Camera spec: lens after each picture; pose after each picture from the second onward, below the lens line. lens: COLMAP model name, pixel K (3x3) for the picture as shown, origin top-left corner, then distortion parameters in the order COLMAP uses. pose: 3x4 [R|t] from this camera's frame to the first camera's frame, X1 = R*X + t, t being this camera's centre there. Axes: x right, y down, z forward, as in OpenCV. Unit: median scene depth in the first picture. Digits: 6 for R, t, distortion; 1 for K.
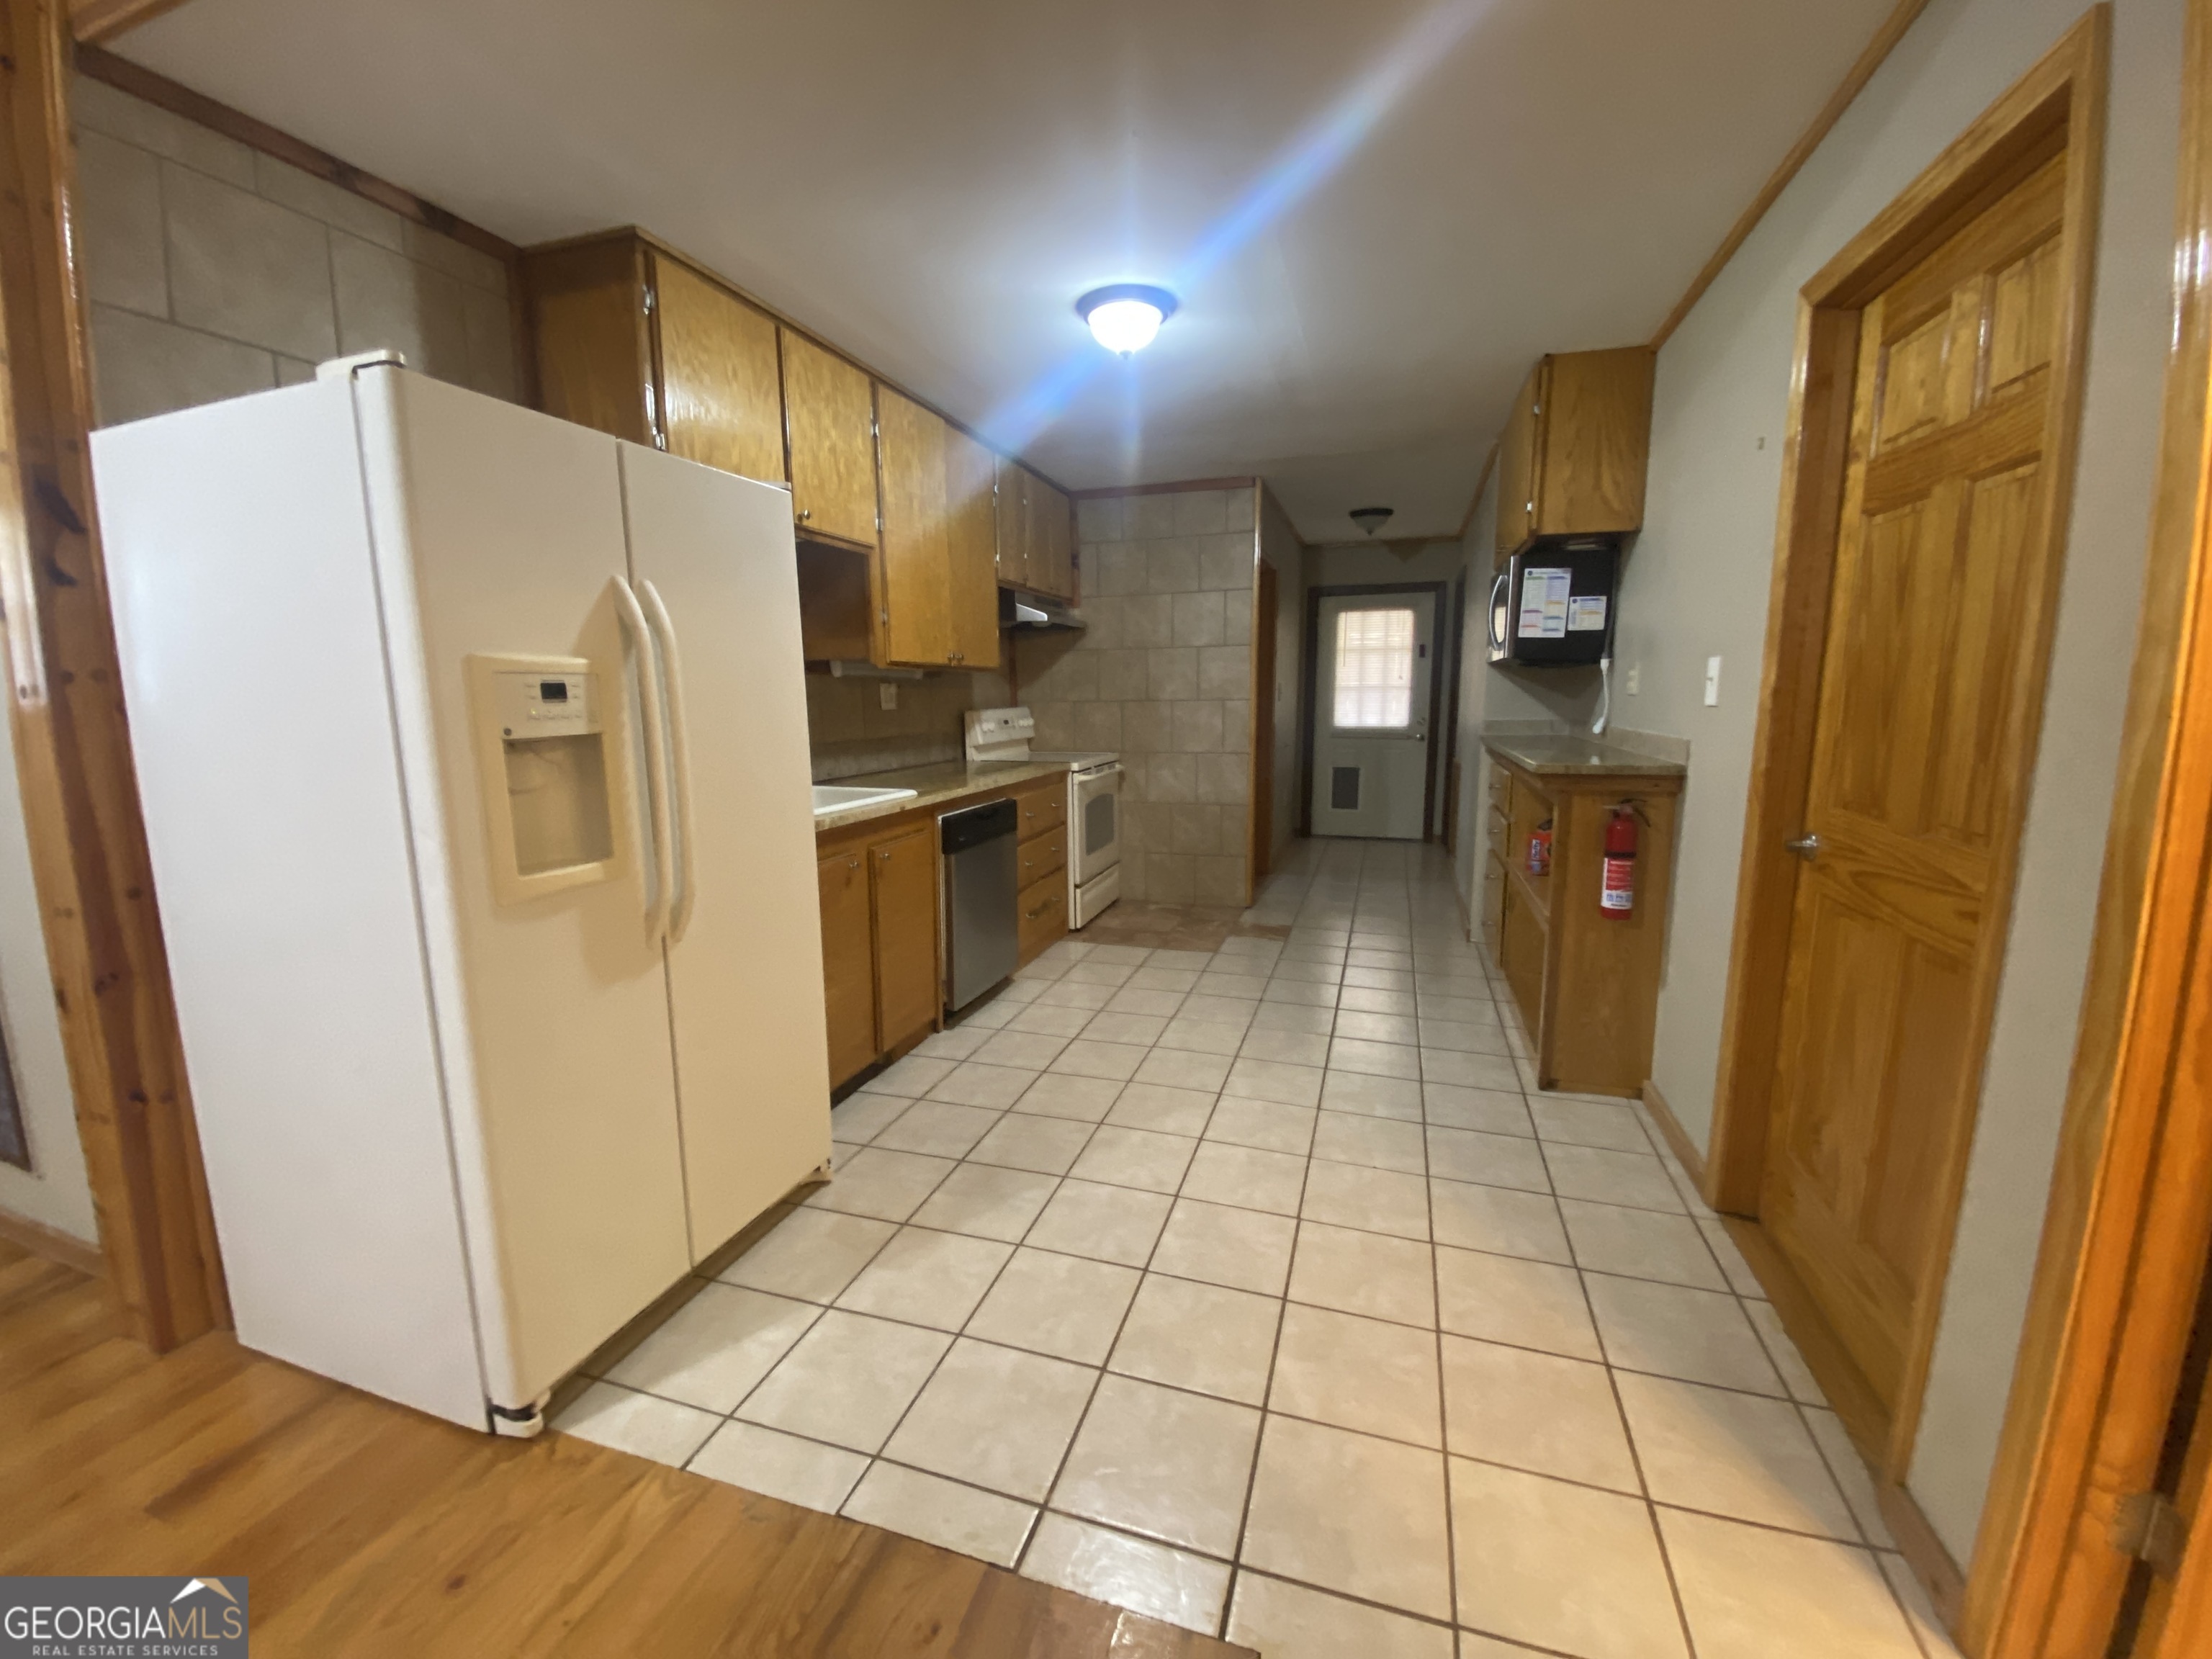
lens RADIAL K [[889.0, 0, 1106.0], [0, 889.0, 829.5], [0, 0, 1]] dist [0.018263, -0.020231]
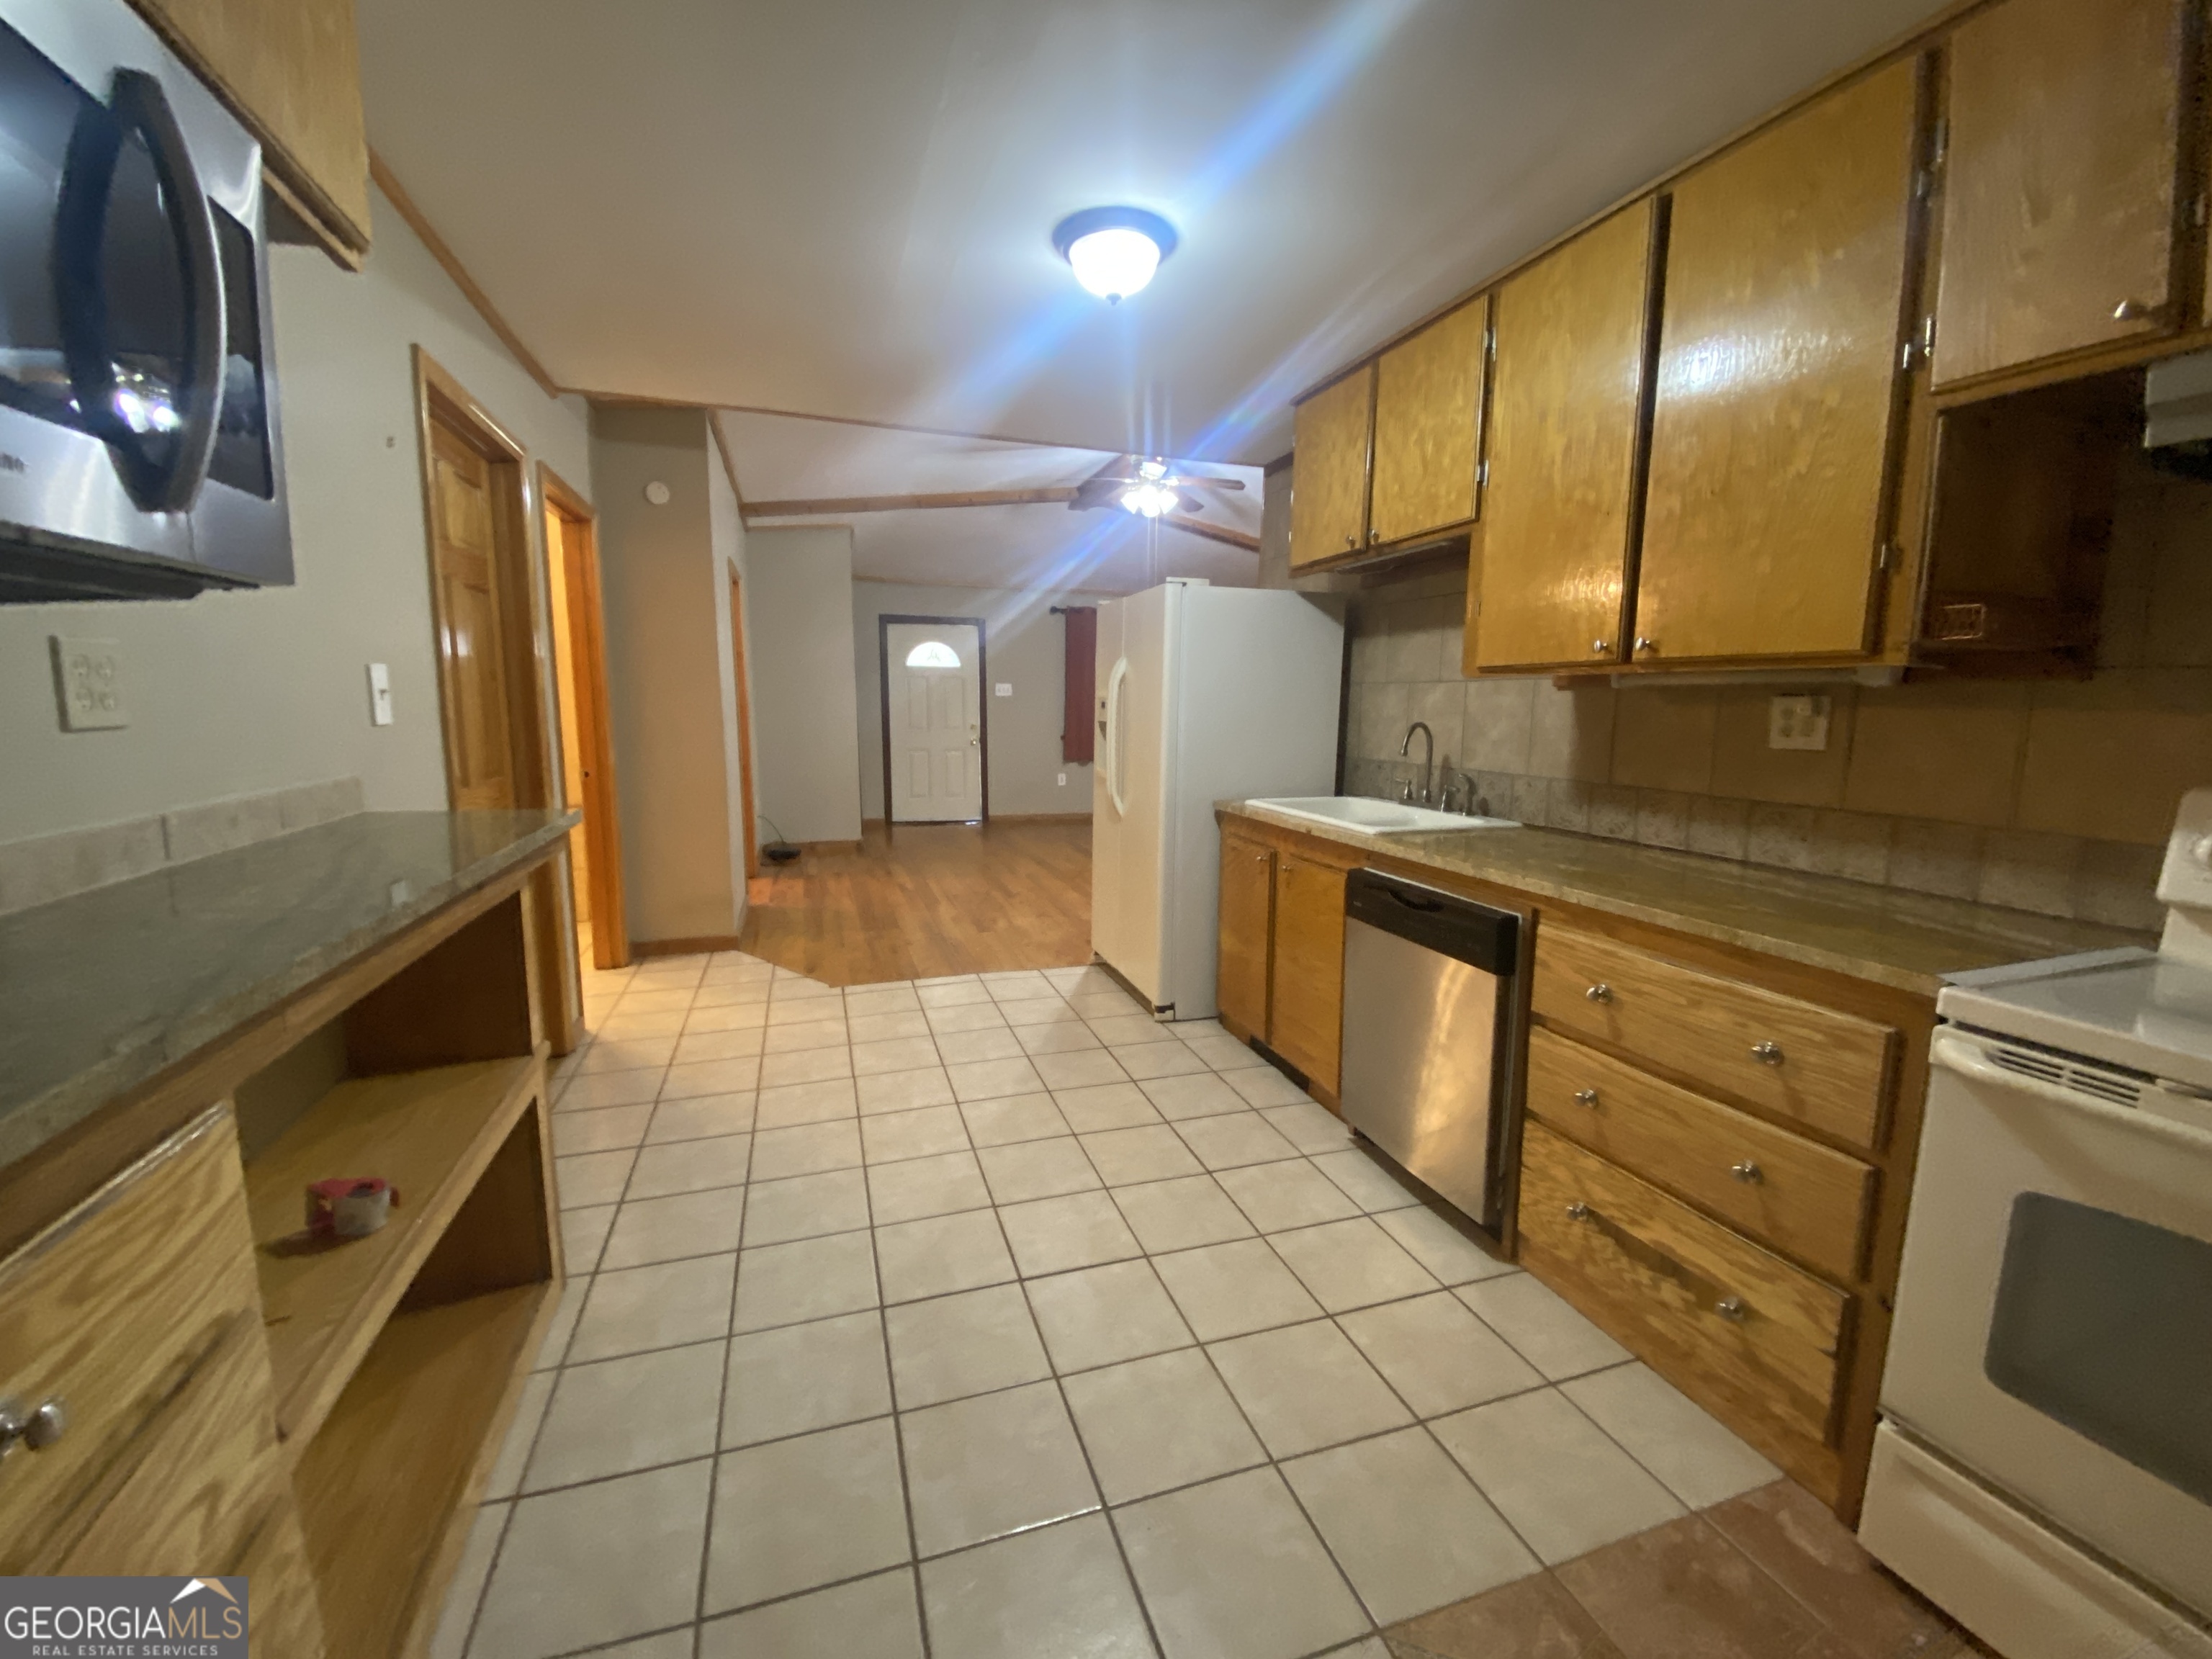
lens RADIAL K [[889.0, 0, 1106.0], [0, 889.0, 829.5], [0, 0, 1]] dist [0.018263, -0.020231]
pose [[-0.806760, 0.084186, -0.584851, 0.517249], [-0.098151, 0.956954, 0.273141, -0.273399], [0.582670, 0.277763, -0.763769, 1.662147]]
